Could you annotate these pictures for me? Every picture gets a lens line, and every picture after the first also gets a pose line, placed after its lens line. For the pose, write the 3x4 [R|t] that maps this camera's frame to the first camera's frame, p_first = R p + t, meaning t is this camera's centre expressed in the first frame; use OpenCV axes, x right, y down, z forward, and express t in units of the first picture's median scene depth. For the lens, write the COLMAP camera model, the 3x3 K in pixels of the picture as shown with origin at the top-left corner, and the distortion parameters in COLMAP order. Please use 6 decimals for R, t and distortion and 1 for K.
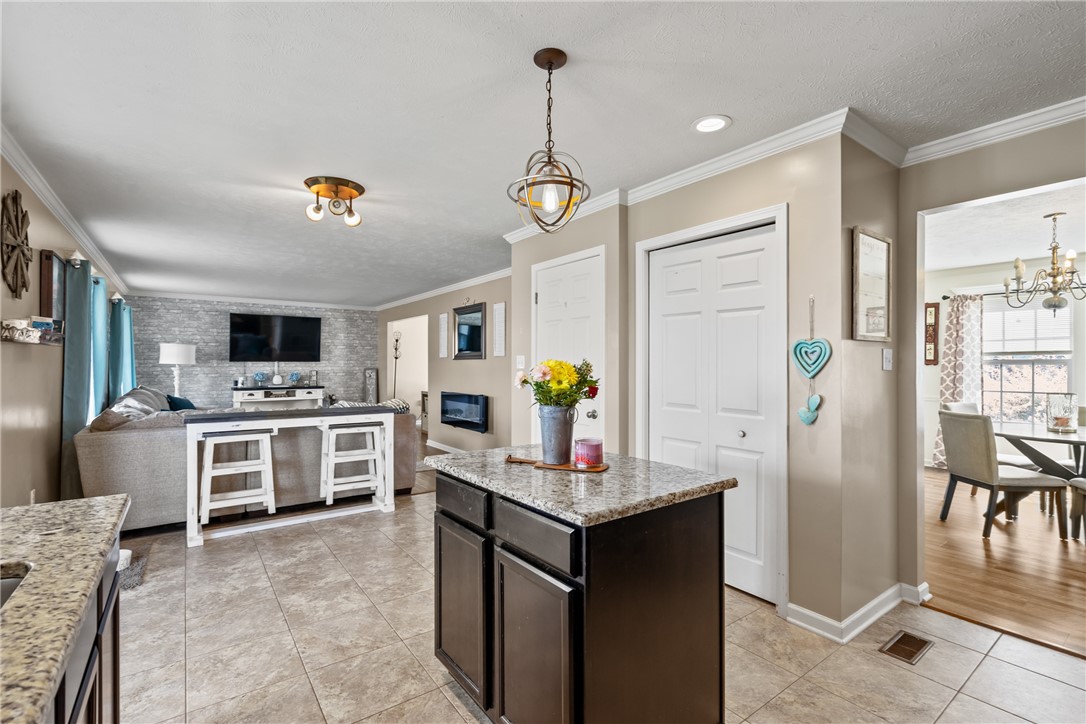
lens RADIAL K [[487.8, 0, 541.7], [0, 487.8, 362.1], [0, 0, 1]] dist [-0.003988, -0.000513]
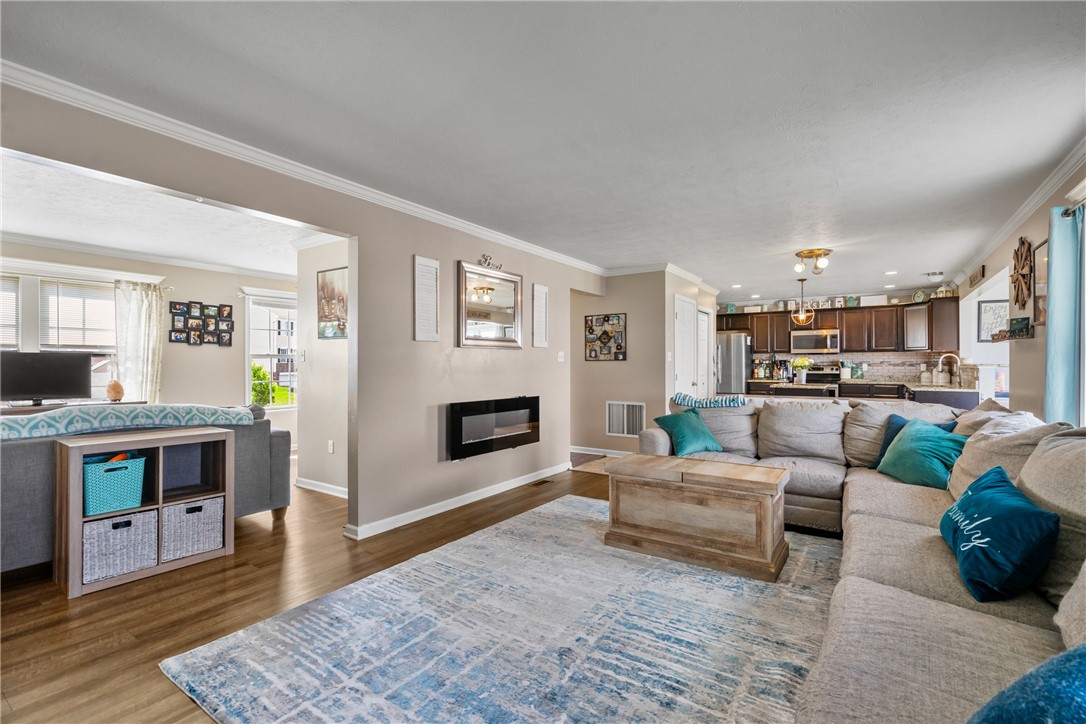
lens RADIAL K [[481.1, 0, 543.0], [0, 481.1, 362.0], [0, 0, 1]] dist [0.000718, 0.000279]
pose [[-0.327472, 0.002992, 0.944856, -0.931987], [-0.005993, 0.999968, -0.005244, 0.018872], [-0.944842, -0.007379, -0.327444, 1.340497]]
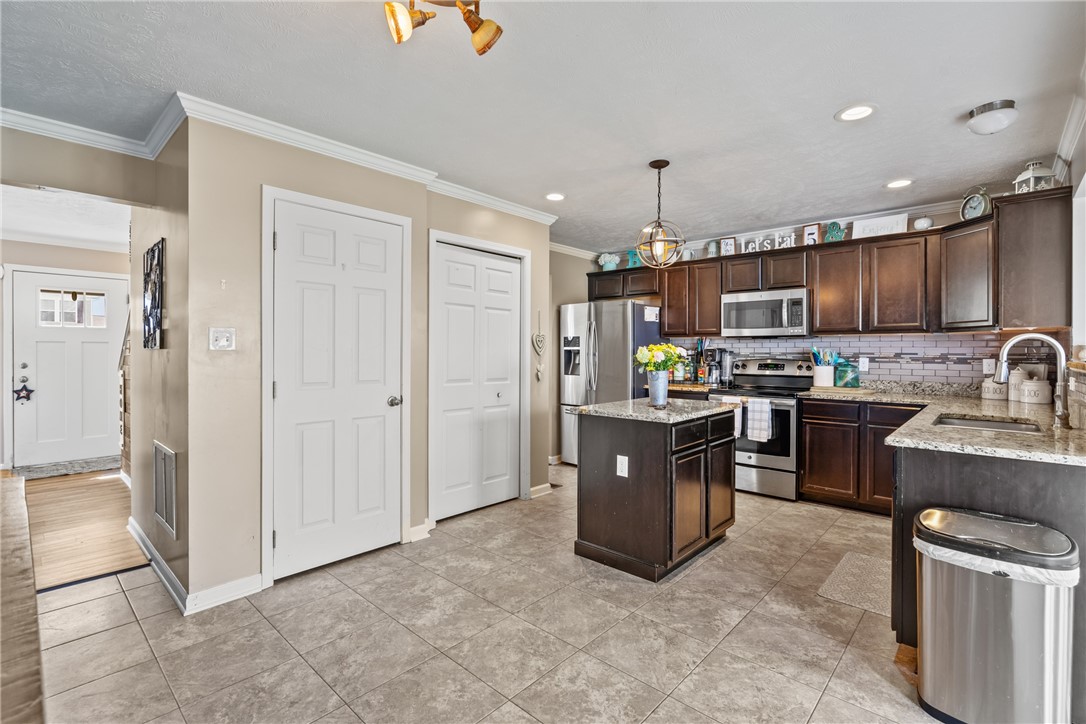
lens RADIAL K [[488.9, 0, 545.5], [0, 488.9, 352.0], [0, 0, 1]] dist [0.000100, 0.000628]
pose [[-0.191982, -0.002300, 0.981396, -0.496211], [-0.011754, 0.999931, 0.000044, 0.008236], [-0.981328, -0.011527, -0.191996, 0.542973]]
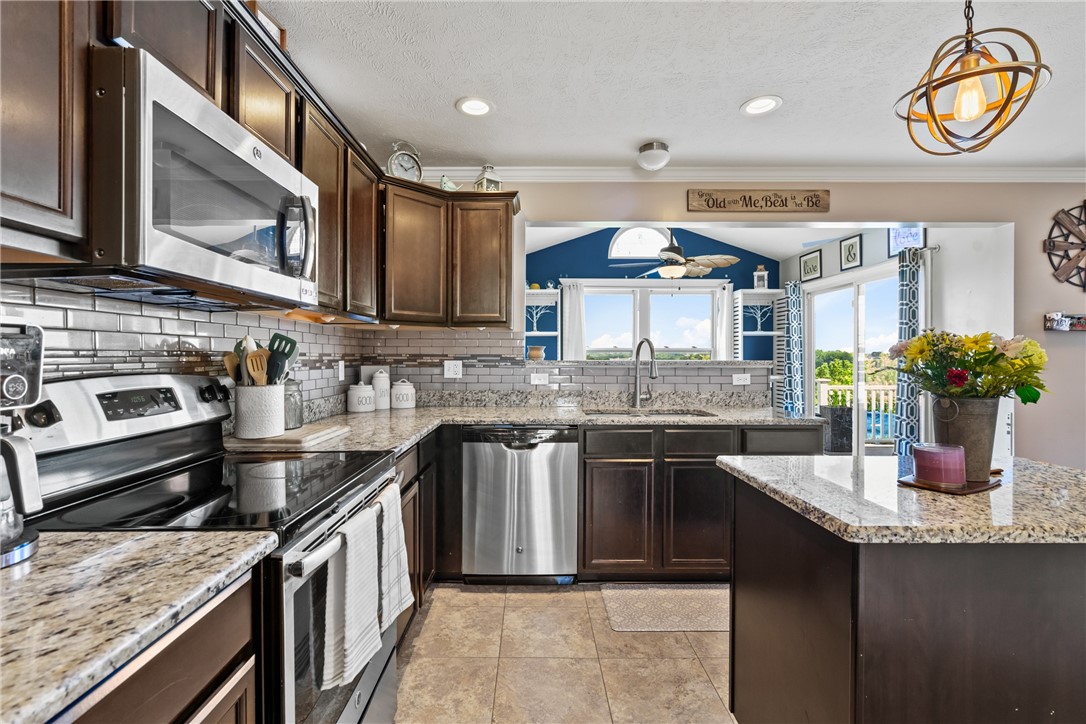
lens RADIAL K [[492.5, 0, 535.8], [0, 492.5, 359.2], [0, 0, 1]] dist [0.000400, 0.000414]
pose [[-0.591048, 0.003081, -0.806631, 0.305759], [0.004616, 0.999989, 0.000437, 0.009713], [0.806623, -0.003465, -0.591056, 0.293234]]
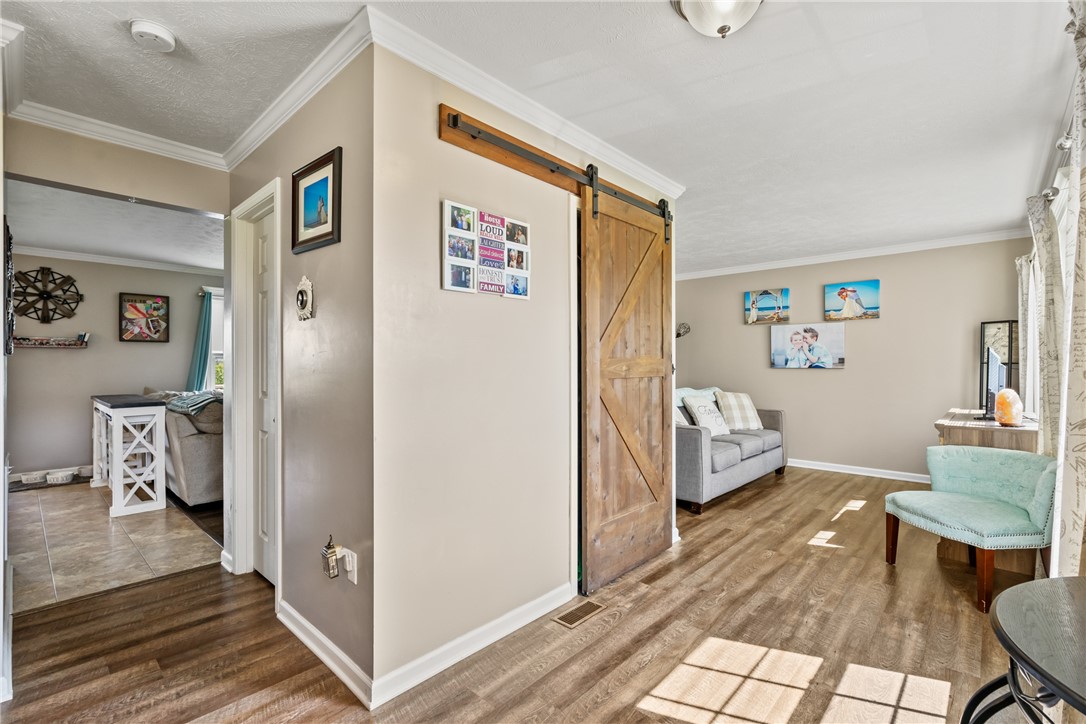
lens RADIAL K [[492.5, 0, 535.8], [0, 492.5, 359.2], [0, 0, 1]] dist [0.000400, 0.000414]
pose [[0.181563, -0.008946, -0.983339, 0.546121], [0.008028, 0.999939, -0.007614, 0.017326], [0.983346, -0.006512, 0.181624, 1.191867]]
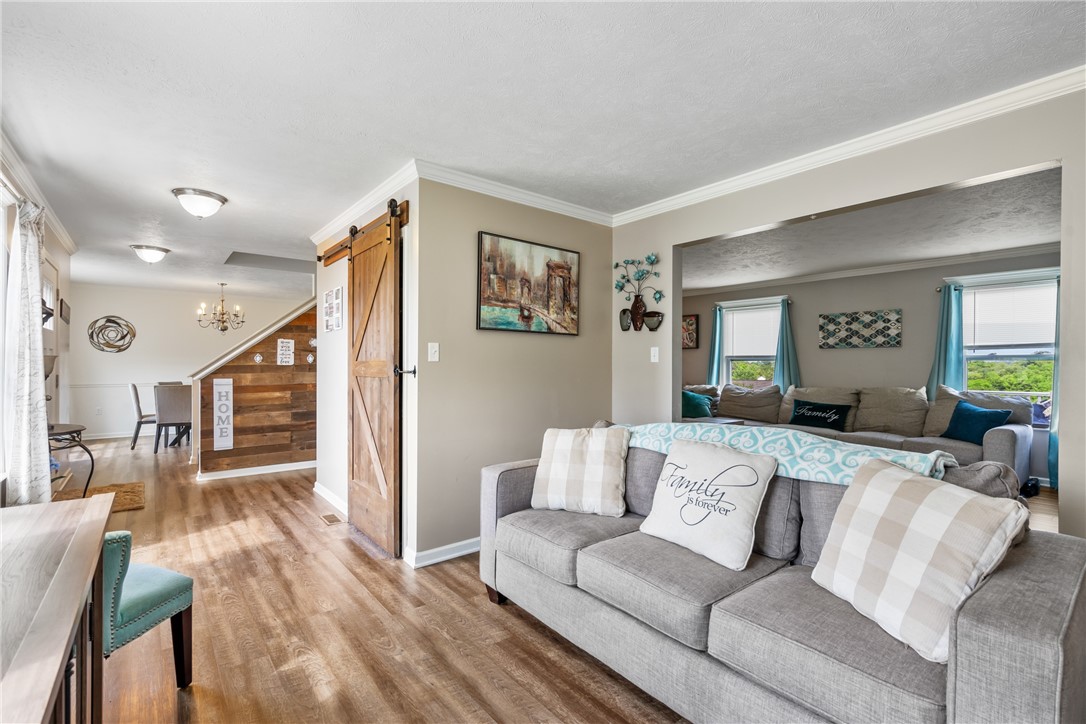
lens RADIAL K [[487.0, 0, 540.0], [0, 487.0, 364.7], [0, 0, 1]] dist [-0.002621, 0.000656]
pose [[-0.999081, -0.005058, -0.042571, -0.110611], [-0.004927, 0.999983, -0.003169, 0.019837], [0.042586, -0.002956, -0.999088, 1.974869]]
